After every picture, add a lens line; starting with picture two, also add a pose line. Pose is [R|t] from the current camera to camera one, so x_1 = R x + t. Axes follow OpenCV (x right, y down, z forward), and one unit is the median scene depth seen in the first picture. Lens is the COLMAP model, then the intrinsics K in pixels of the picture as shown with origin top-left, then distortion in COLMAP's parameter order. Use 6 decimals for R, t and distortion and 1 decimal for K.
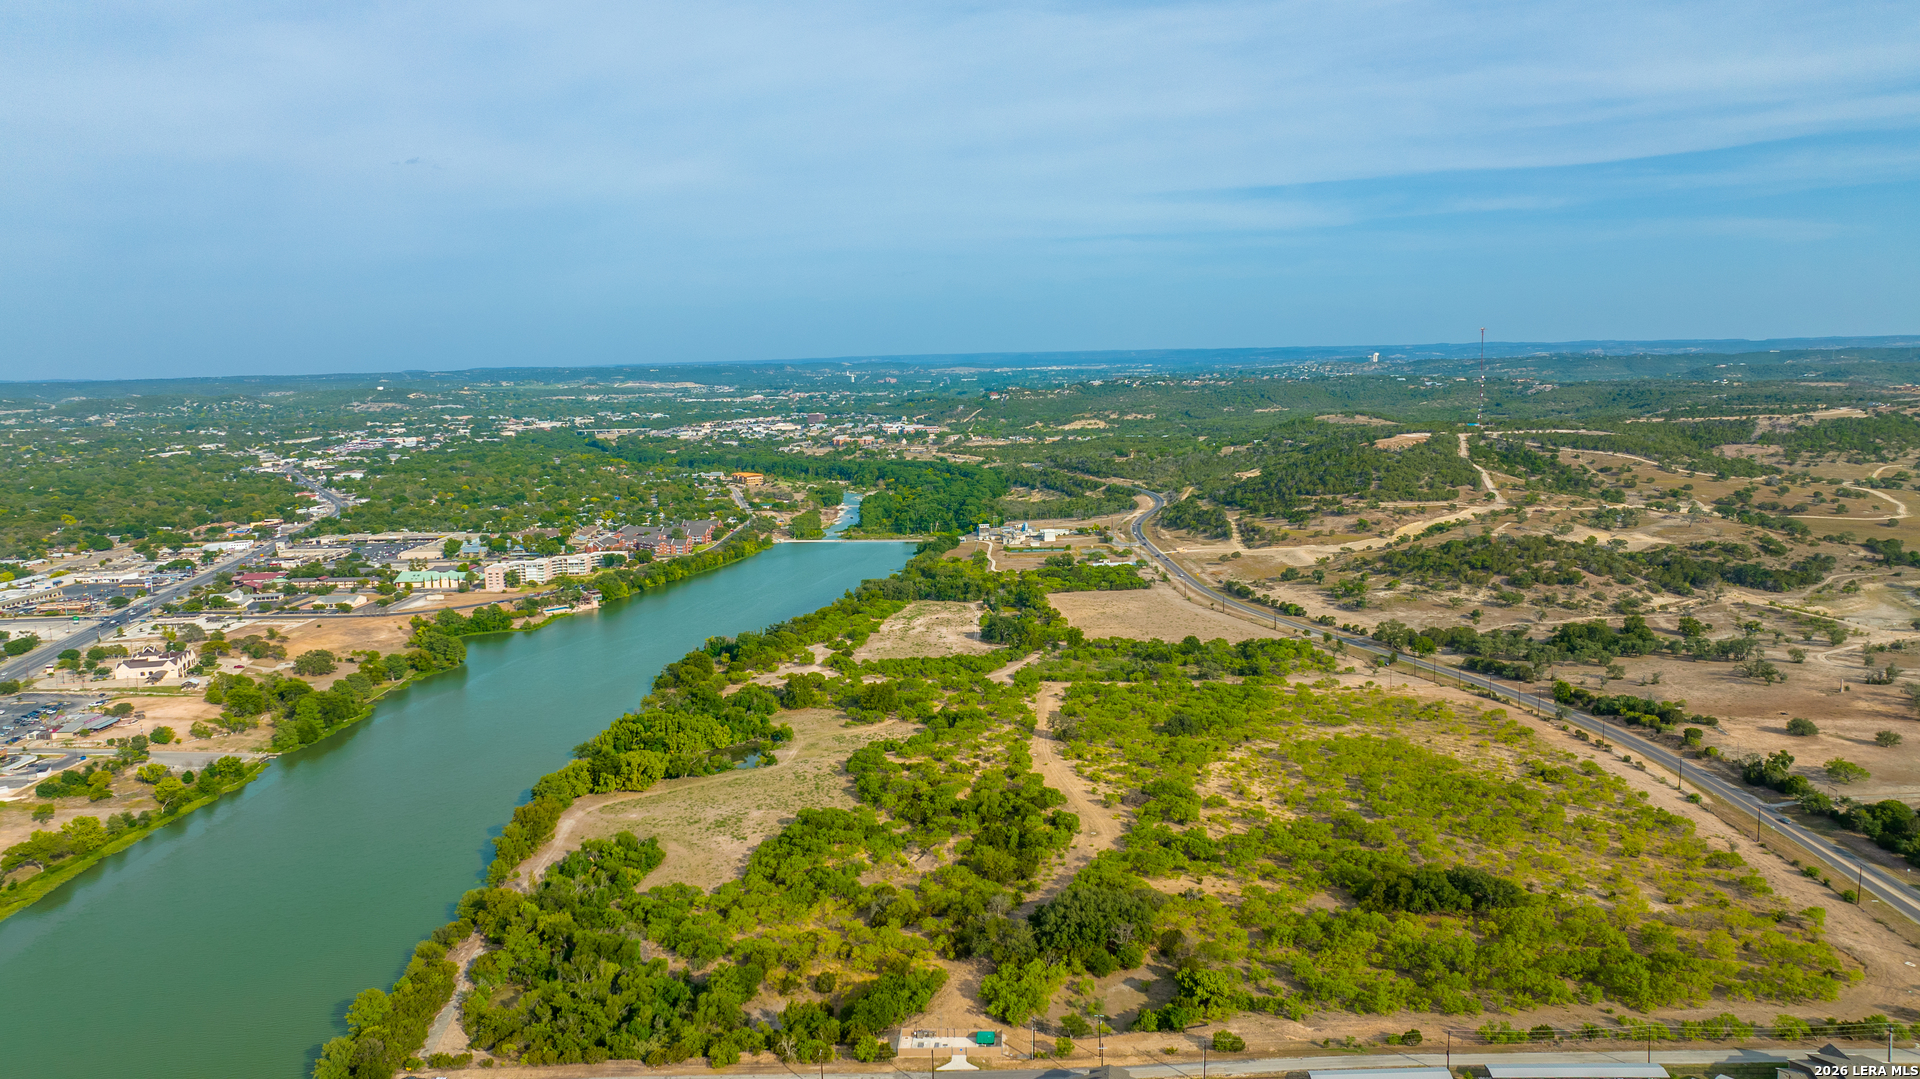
lens RADIAL K [[1351.4, 0, 954.2], [0, 1351.4, 552.7], [0, 0, 1]] dist [-0.039467, 0.029364]
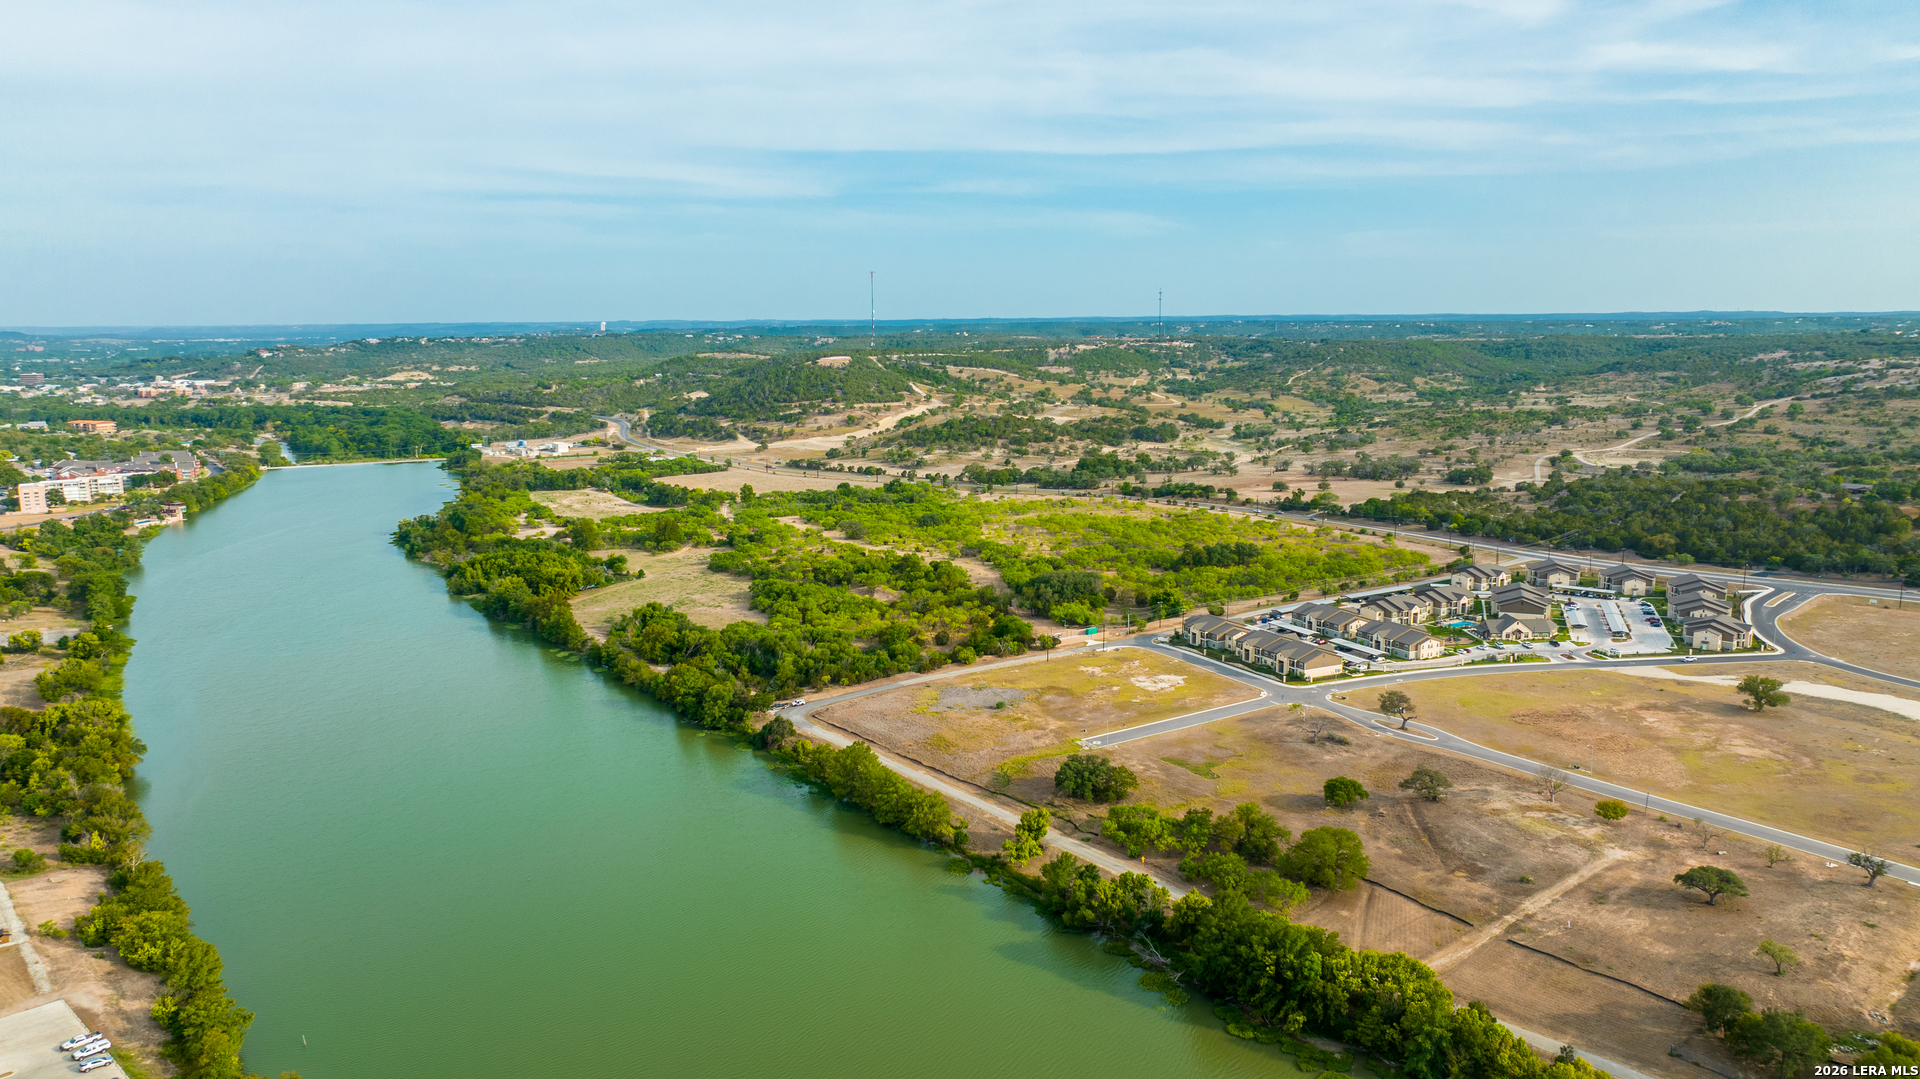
lens RADIAL K [[1351.4, 0, 971.0], [0, 1351.4, 539.2], [0, 0, 1]] dist [-0.039467, 0.029364]
pose [[0.821248, -0.073456, 0.565823, -0.330454], [0.070285, 0.997150, 0.027439, 0.065007], [-0.566226, 0.017235, 0.824070, -0.084475]]
